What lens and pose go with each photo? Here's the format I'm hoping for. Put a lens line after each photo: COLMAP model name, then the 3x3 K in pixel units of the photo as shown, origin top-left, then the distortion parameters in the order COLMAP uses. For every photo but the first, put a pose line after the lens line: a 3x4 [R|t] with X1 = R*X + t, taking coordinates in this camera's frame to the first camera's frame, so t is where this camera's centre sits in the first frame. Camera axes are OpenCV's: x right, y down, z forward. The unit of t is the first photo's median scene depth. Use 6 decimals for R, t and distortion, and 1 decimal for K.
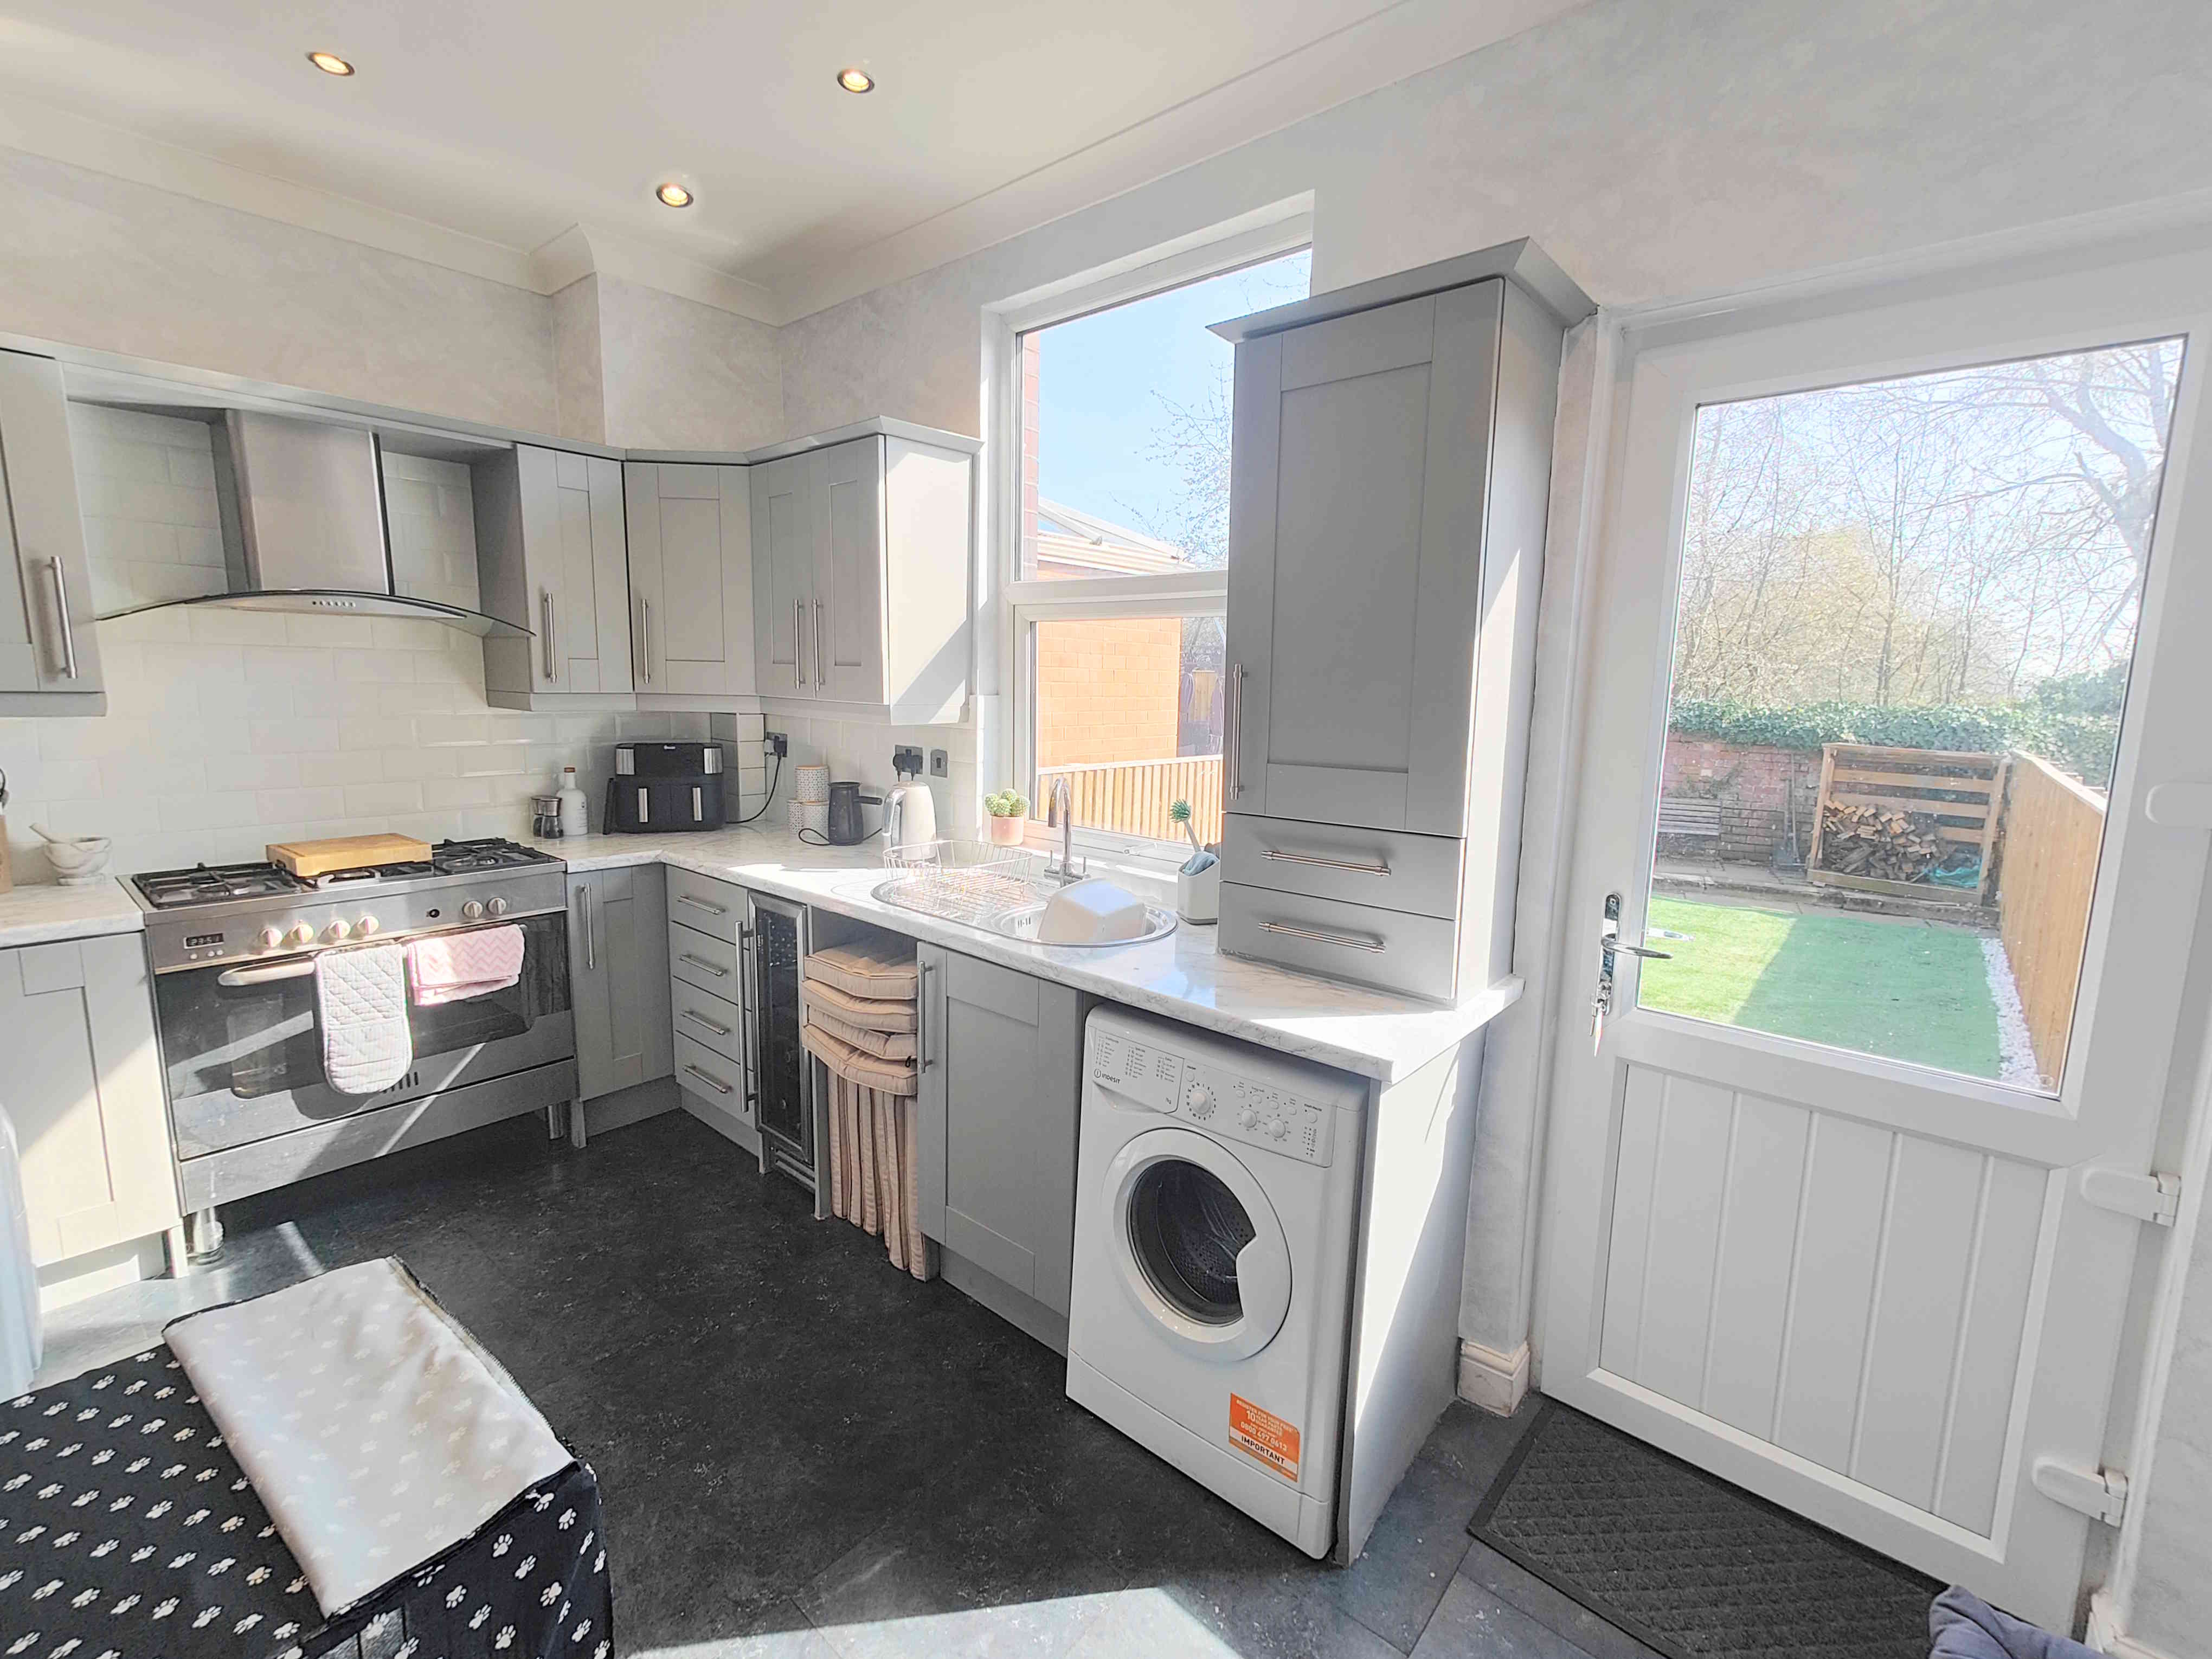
lens RADIAL K [[972.4, 0, 1097.7], [0, 972.4, 826.1], [0, 0, 1]] dist [0.002439, 0.000793]
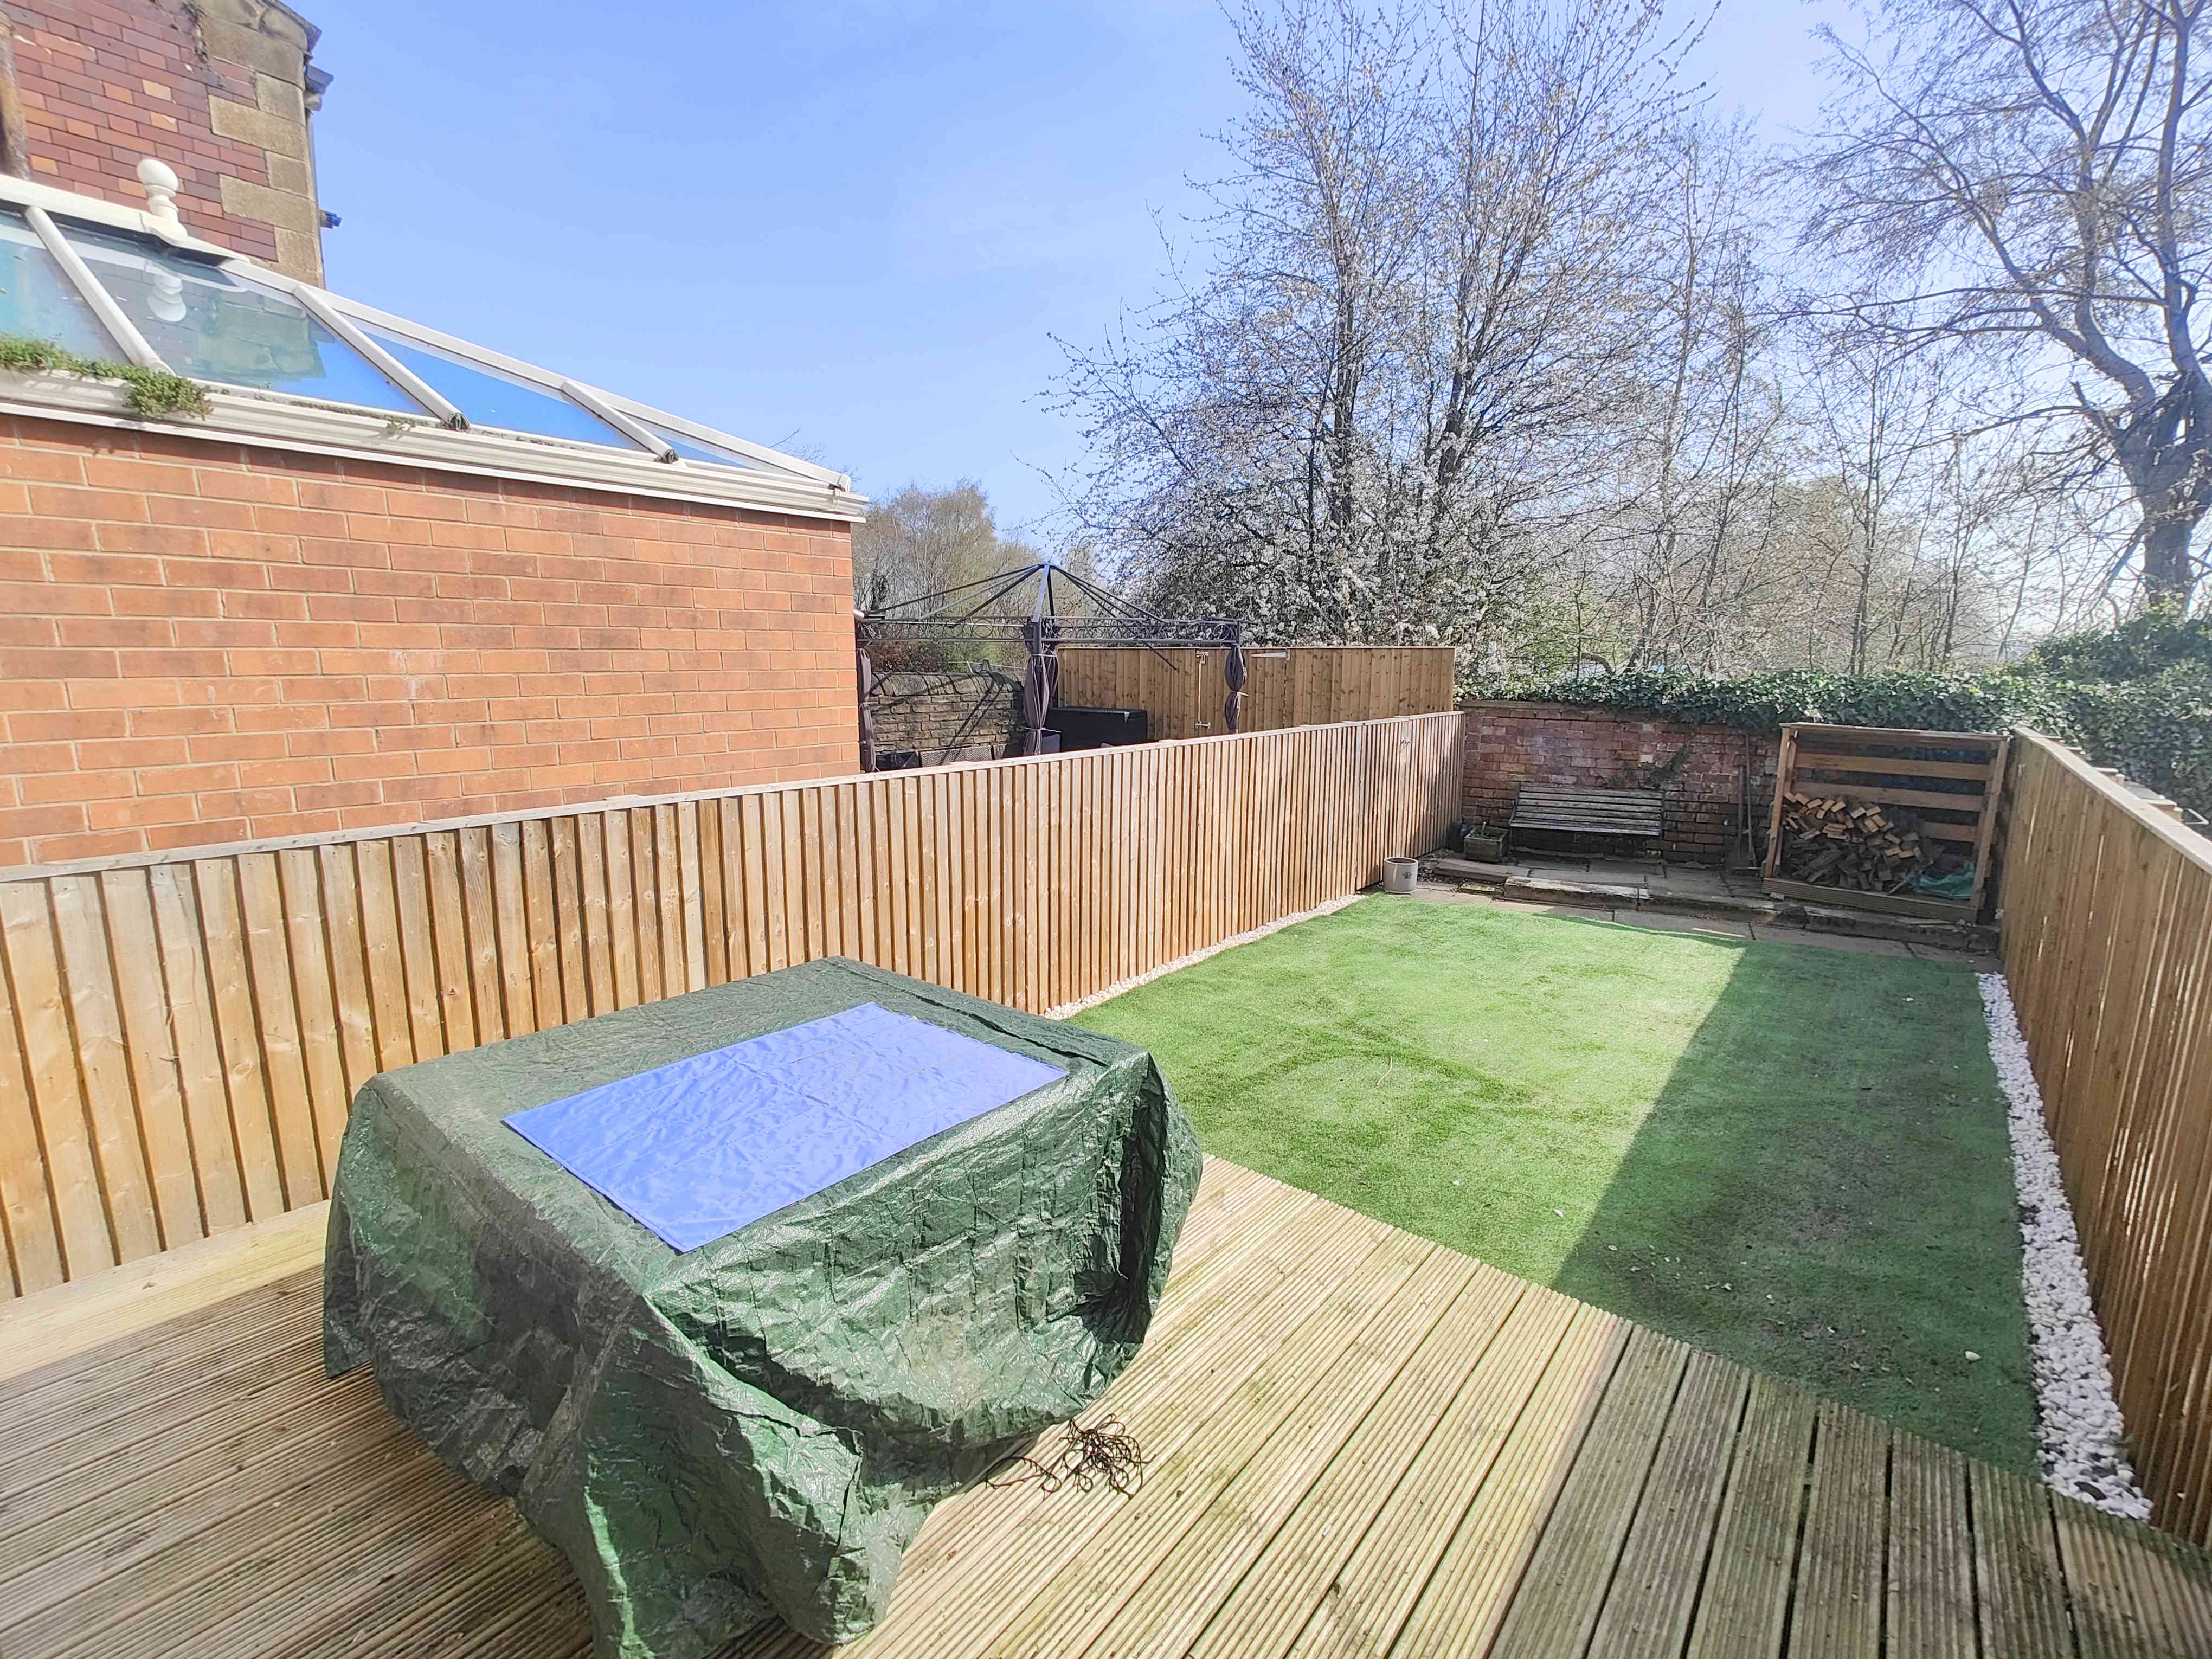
lens RADIAL K [[969.8, 0, 1103.2], [0, 969.8, 820.2], [0, 0, 1]] dist [0.005038, 0.001006]
pose [[0.999691, -0.021153, 0.013043, 0.153725], [0.020916, 0.999619, 0.018002, -0.027802], [-0.013419, -0.017723, 0.999753, 0.179433]]
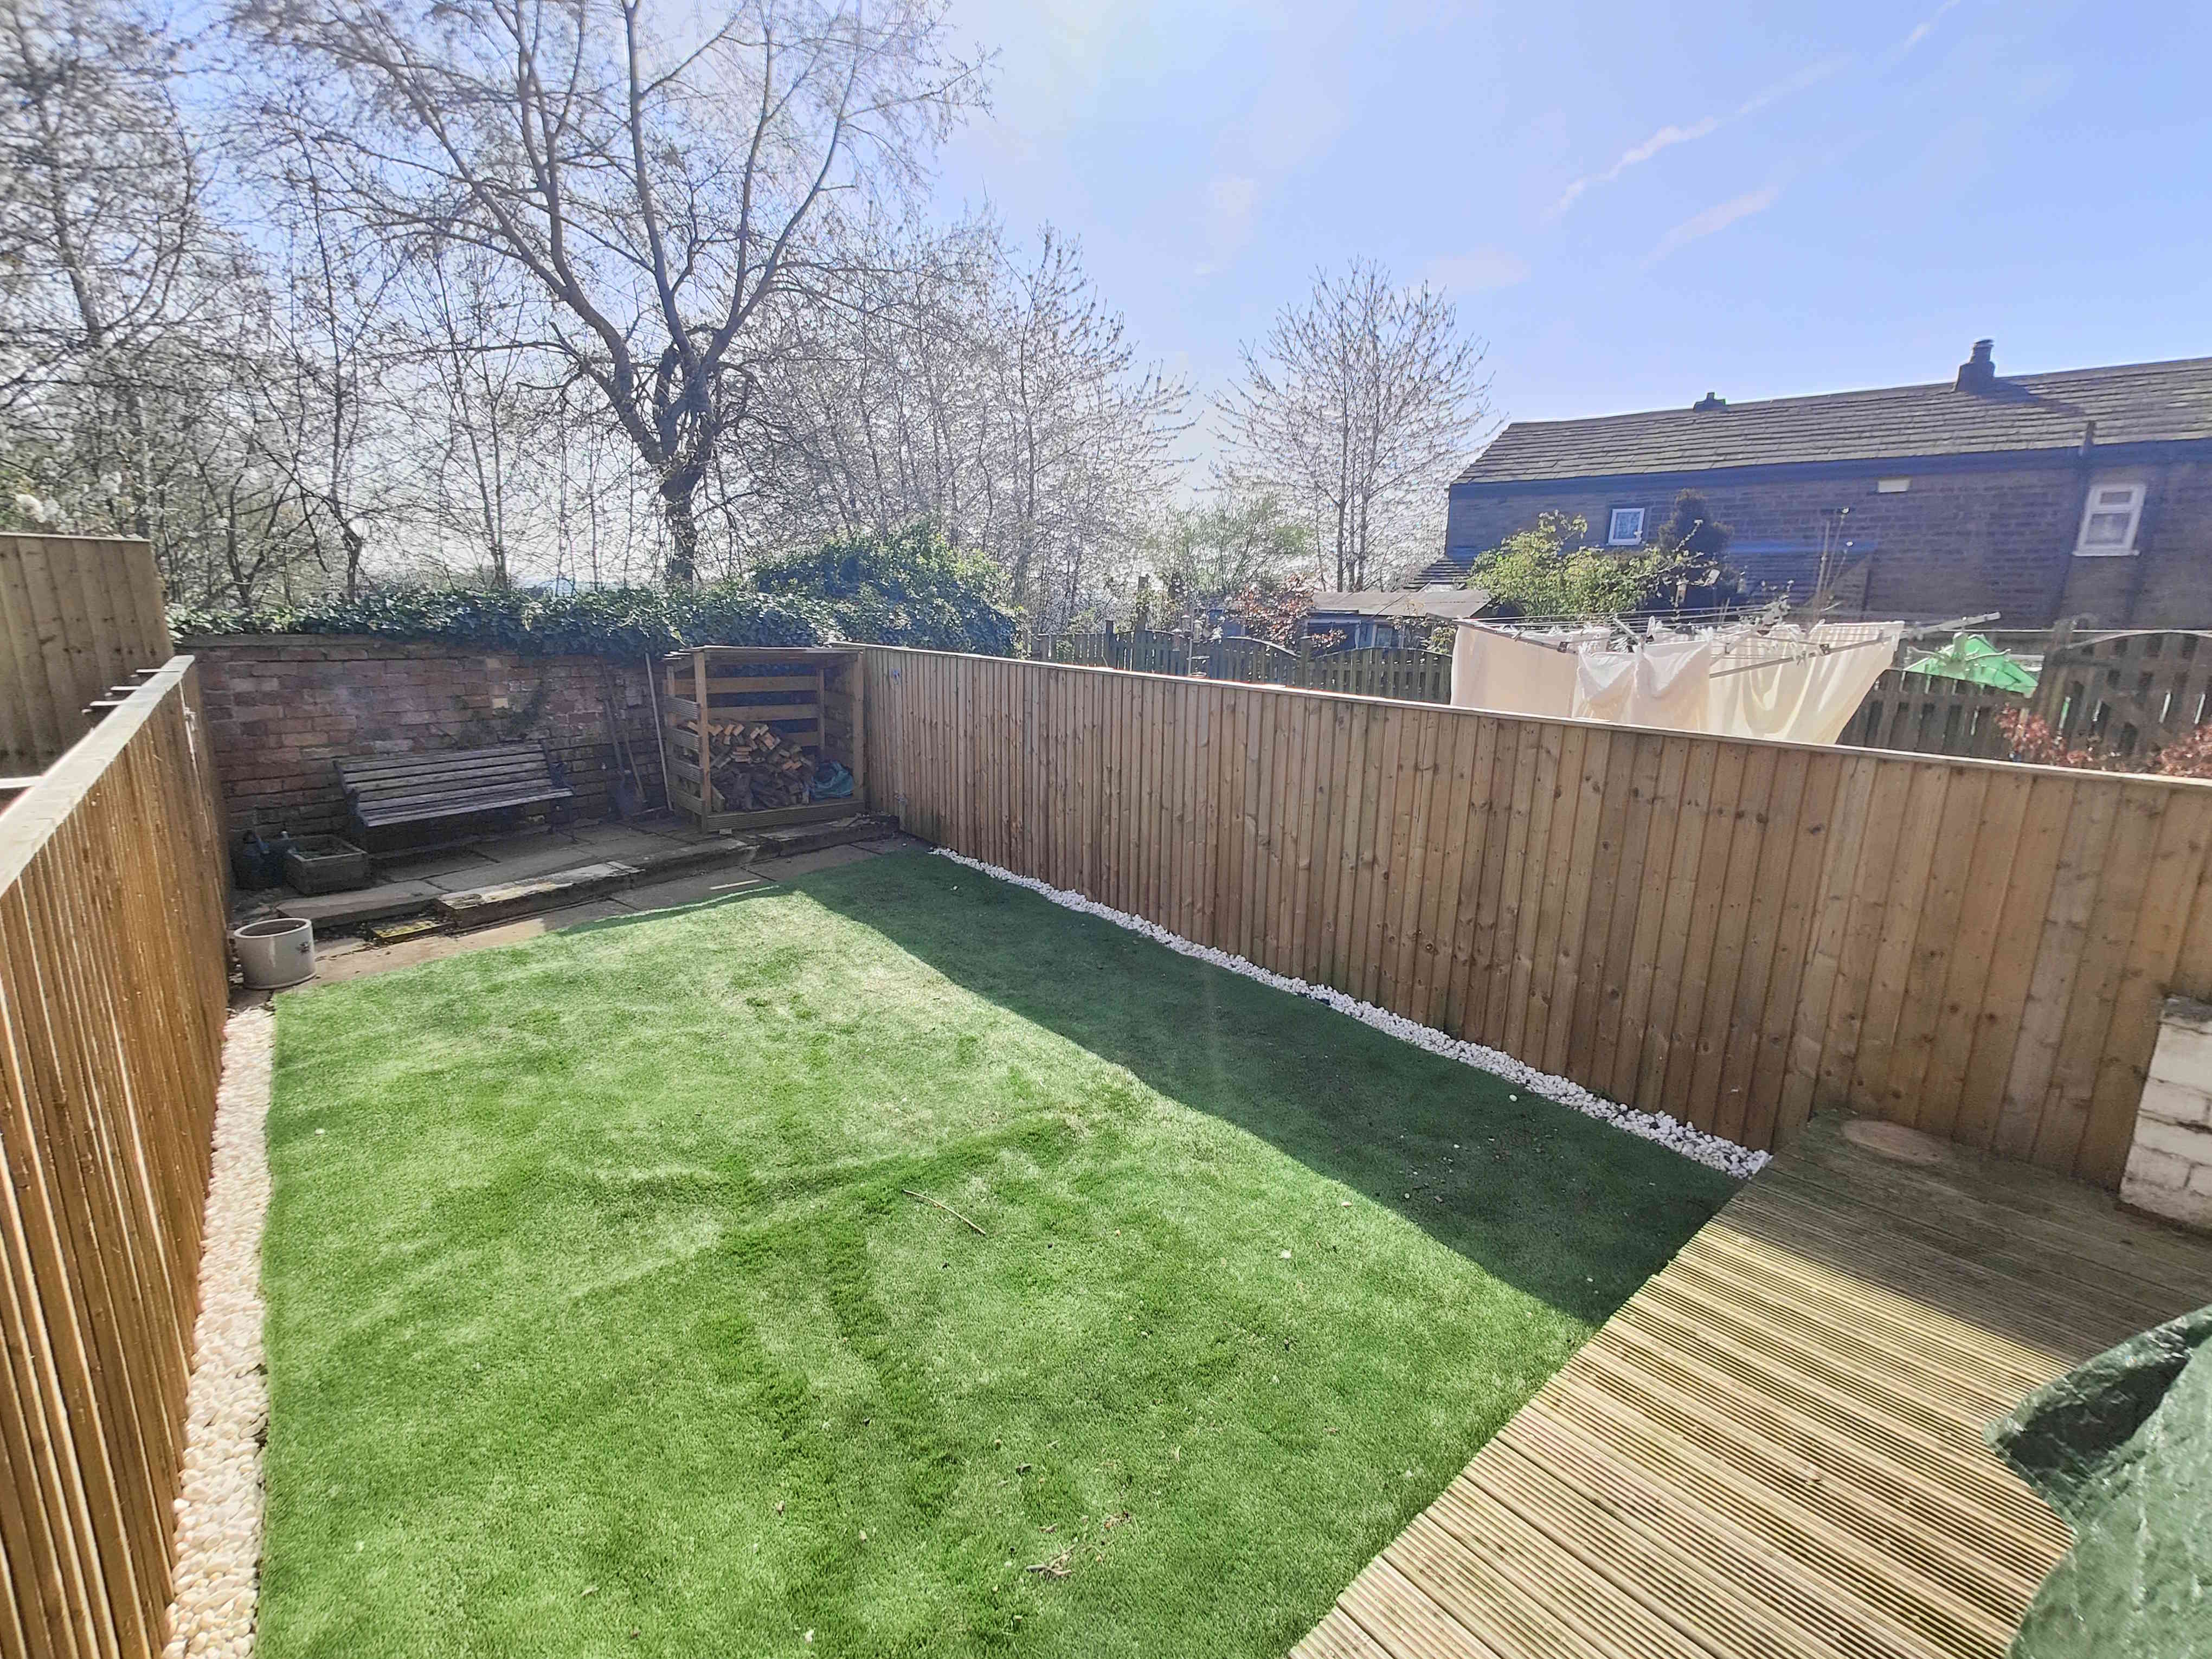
lens RADIAL K [[982.7, 0, 1110.2], [0, 982.7, 815.0], [0, 0, 1]] dist [0.009206, 0.000424]
pose [[0.157025, -0.232818, 0.959760, 0.039757], [0.131523, 0.968089, 0.213320, -0.072753], [-0.978798, 0.092734, 0.182635, 0.510574]]
